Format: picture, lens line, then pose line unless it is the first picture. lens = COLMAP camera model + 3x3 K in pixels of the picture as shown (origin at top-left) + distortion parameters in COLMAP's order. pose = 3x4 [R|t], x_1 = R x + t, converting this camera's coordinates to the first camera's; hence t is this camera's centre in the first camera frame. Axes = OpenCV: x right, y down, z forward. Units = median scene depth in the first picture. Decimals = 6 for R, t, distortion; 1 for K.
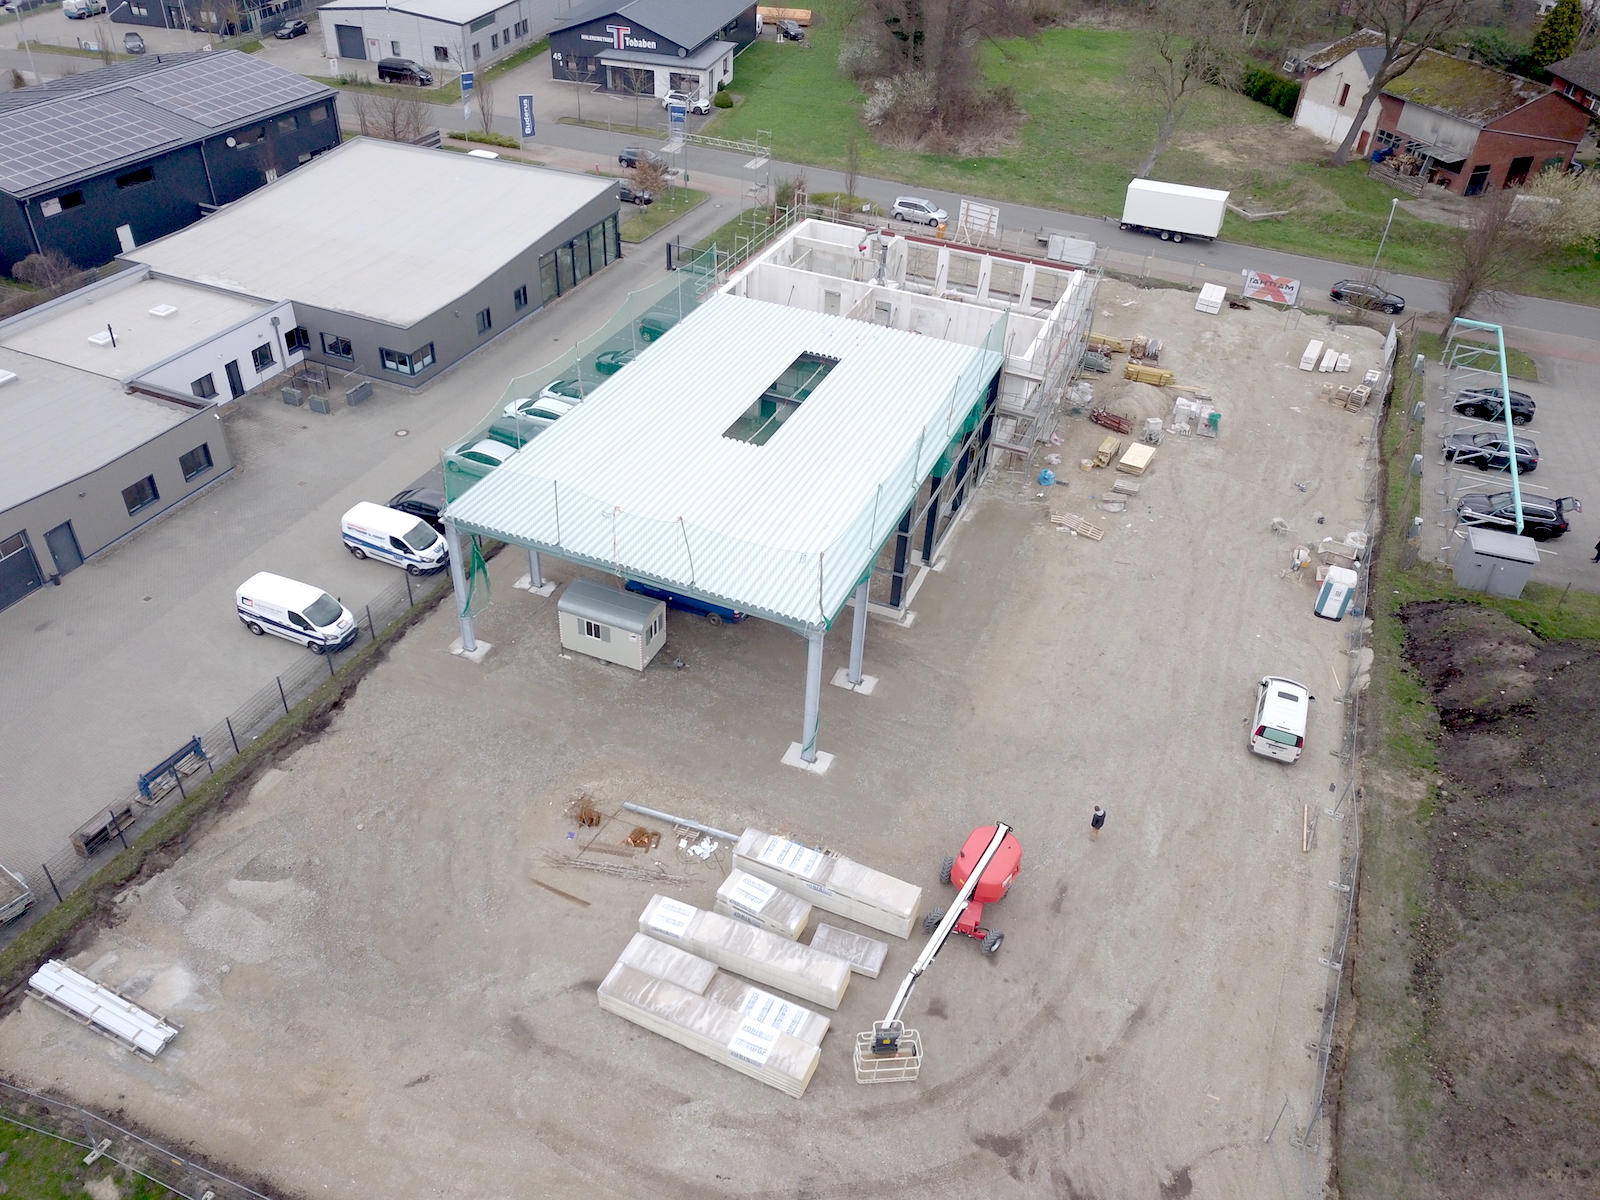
lens RADIAL K [[1208.4, 0, 795.3], [0, 1208.4, 601.6], [0, 0, 1]] dist [0.022383, -0.018312]
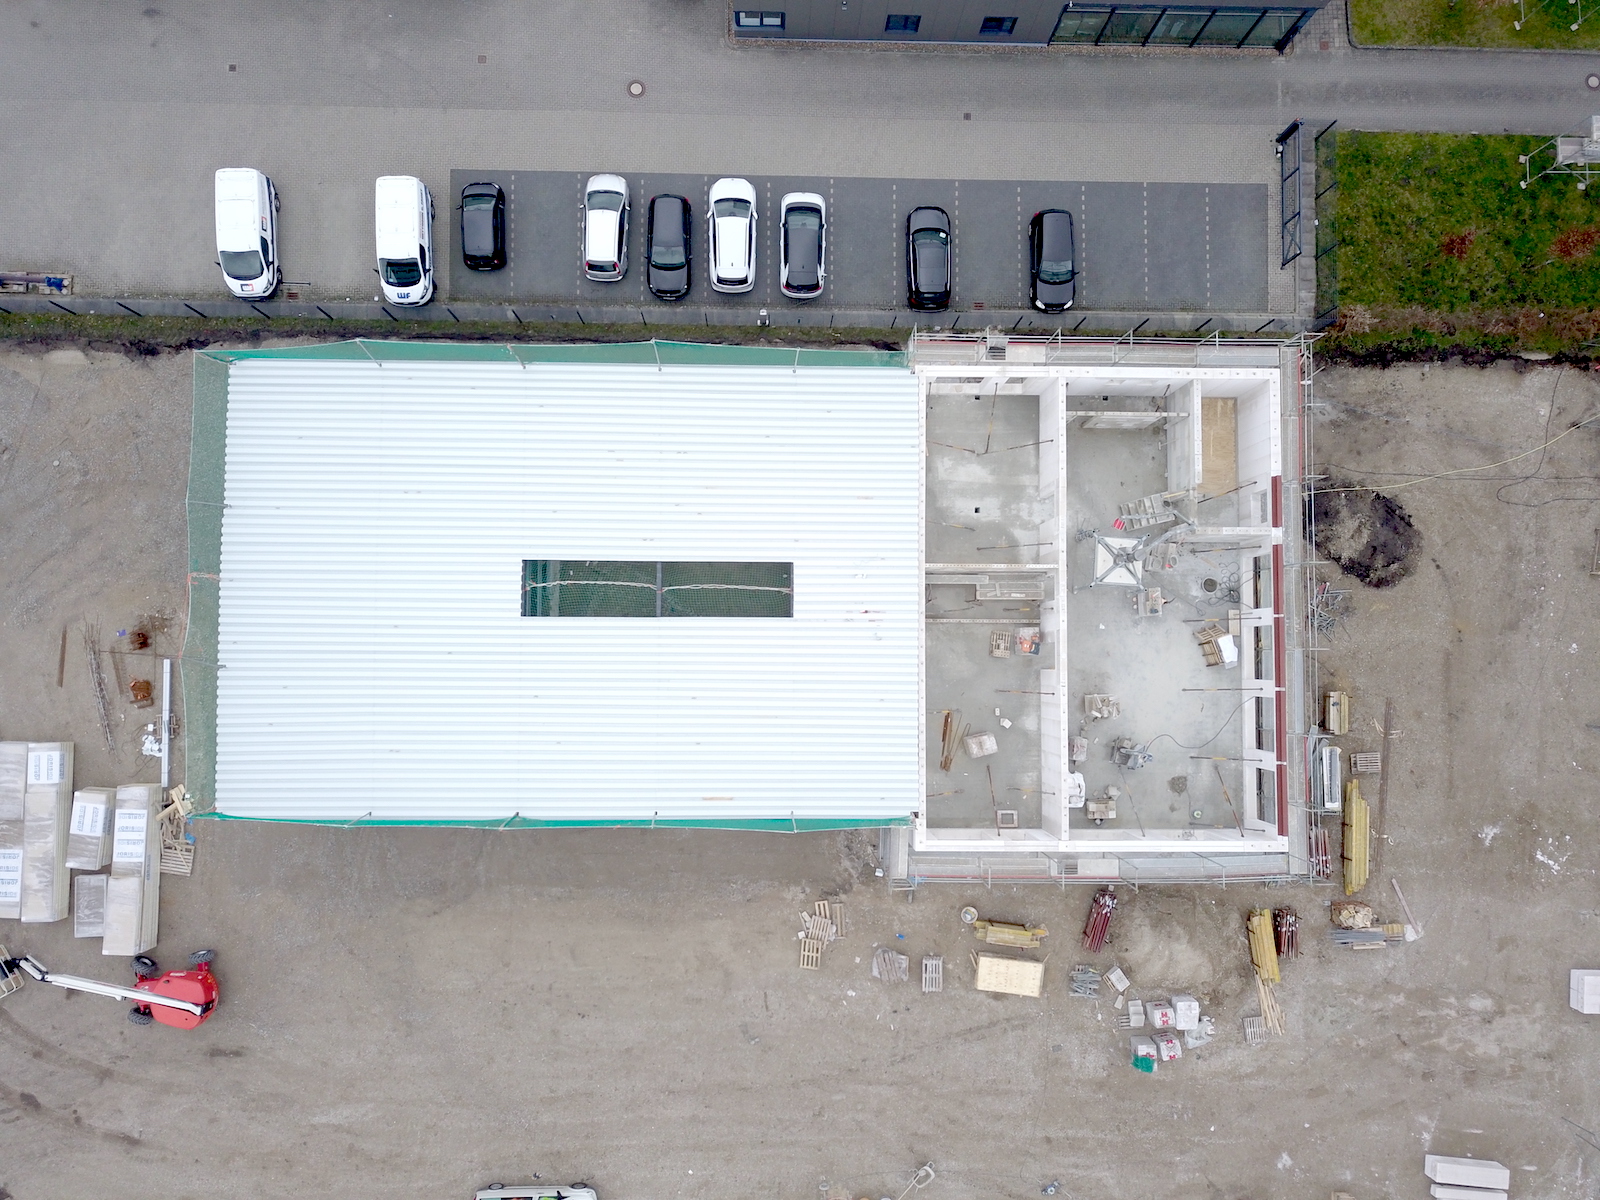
lens RADIAL K [[1208.4, 0, 794.6], [0, 1208.4, 591.5], [0, 0, 1]] dist [0.022383, -0.018312]
pose [[0.386916, 0.918248, -0.084365, 0.063339], [-0.564576, 0.308238, 0.765665, -0.559878], [0.729074, -0.248617, 0.637683, 0.398065]]
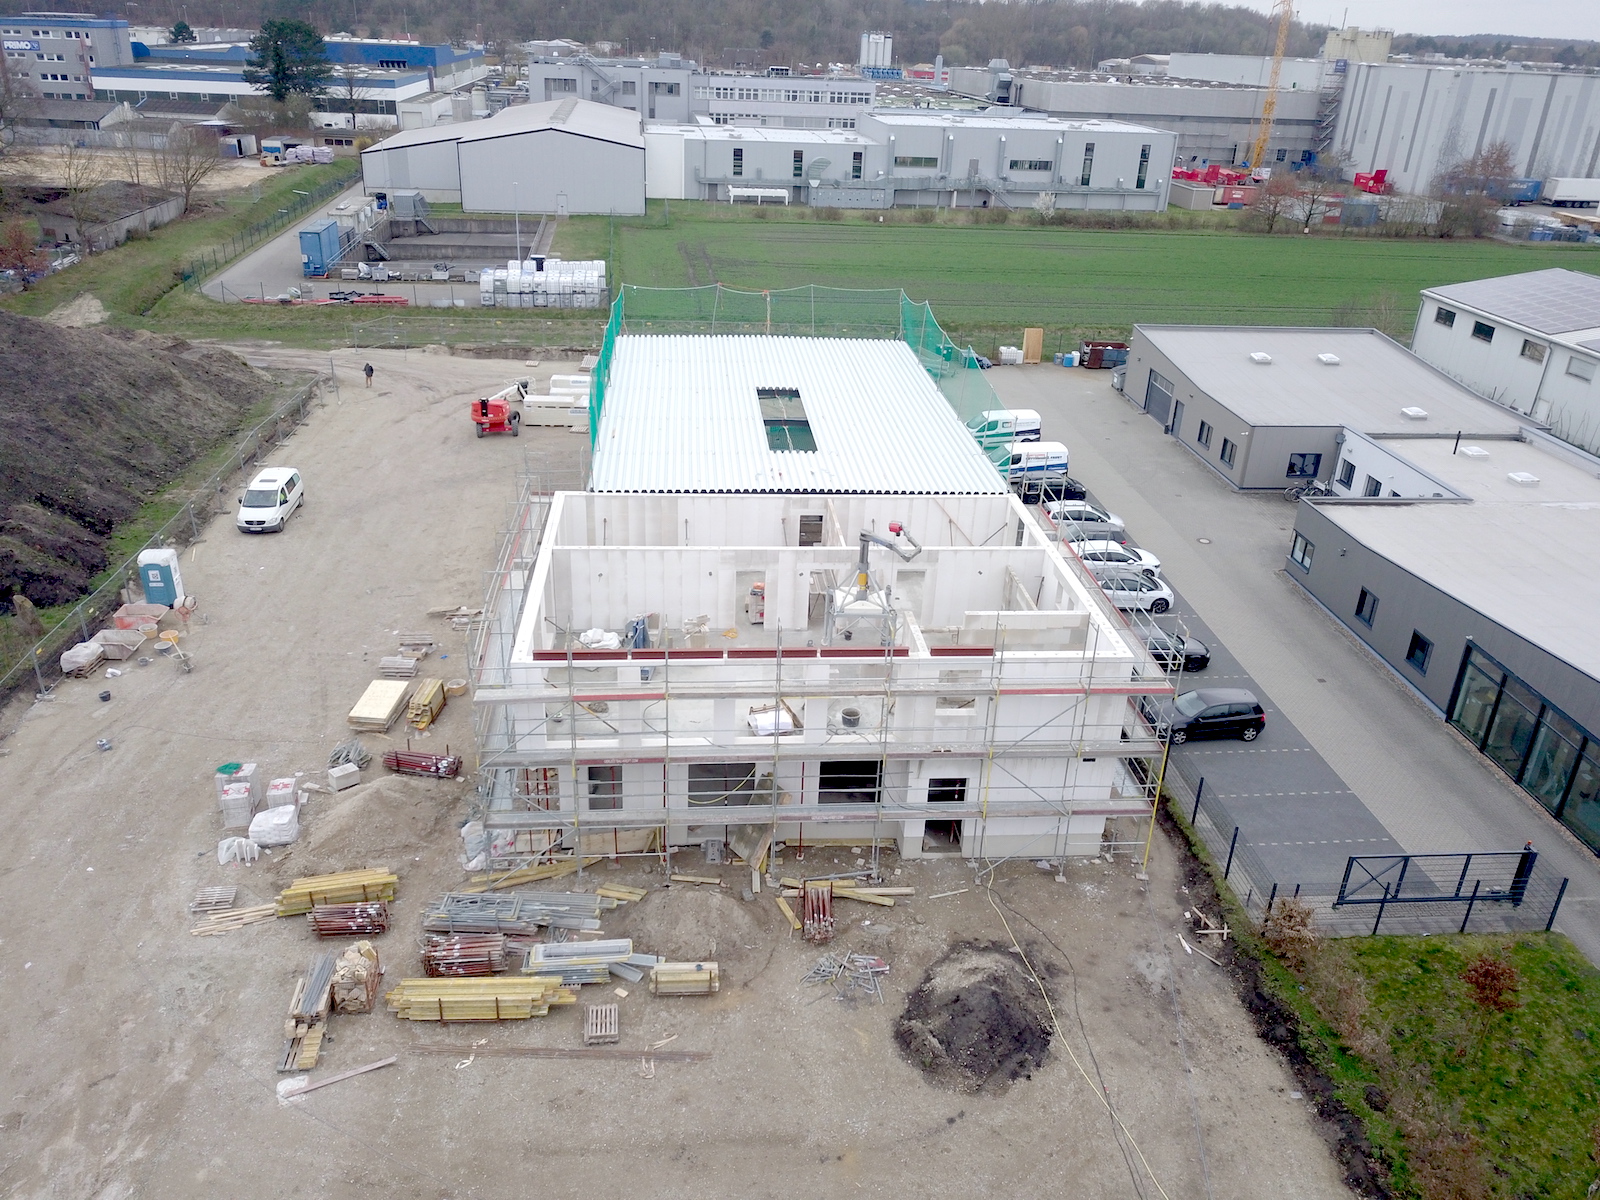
lens RADIAL K [[1208.4, 0, 803.7], [0, 1208.4, 596.3], [0, 0, 1]] dist [0.022383, -0.018312]
pose [[-0.876236, 0.130490, -0.463878, 0.306823], [-0.348896, 0.492203, 0.797501, -0.605228], [0.332389, 0.860644, -0.385759, 1.040081]]
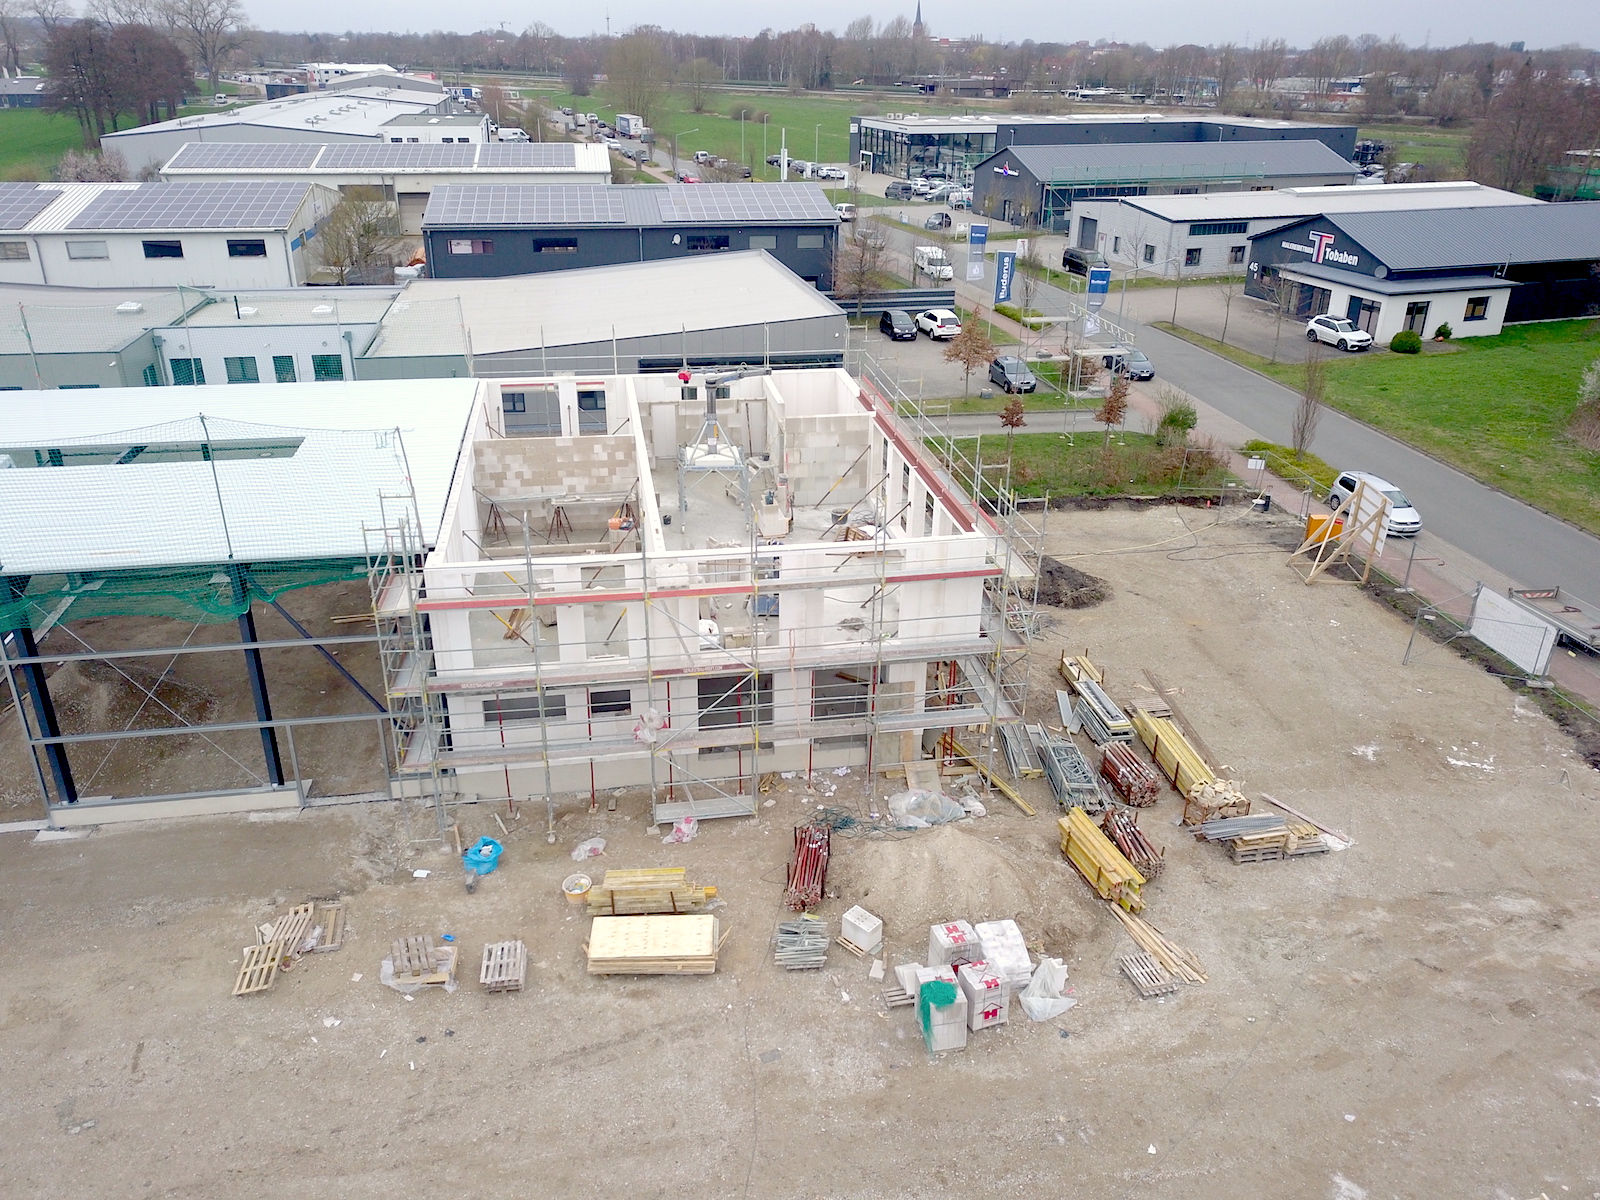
lens RADIAL K [[1208.4, 0, 800.8], [0, 1208.4, 596.8], [0, 0, 1]] dist [0.022383, -0.018312]
pose [[0.541958, 0.313261, -0.779839, 0.468544], [-0.495166, 0.868785, 0.004869, -0.195741], [0.679038, 0.383511, 0.625961, 0.609431]]
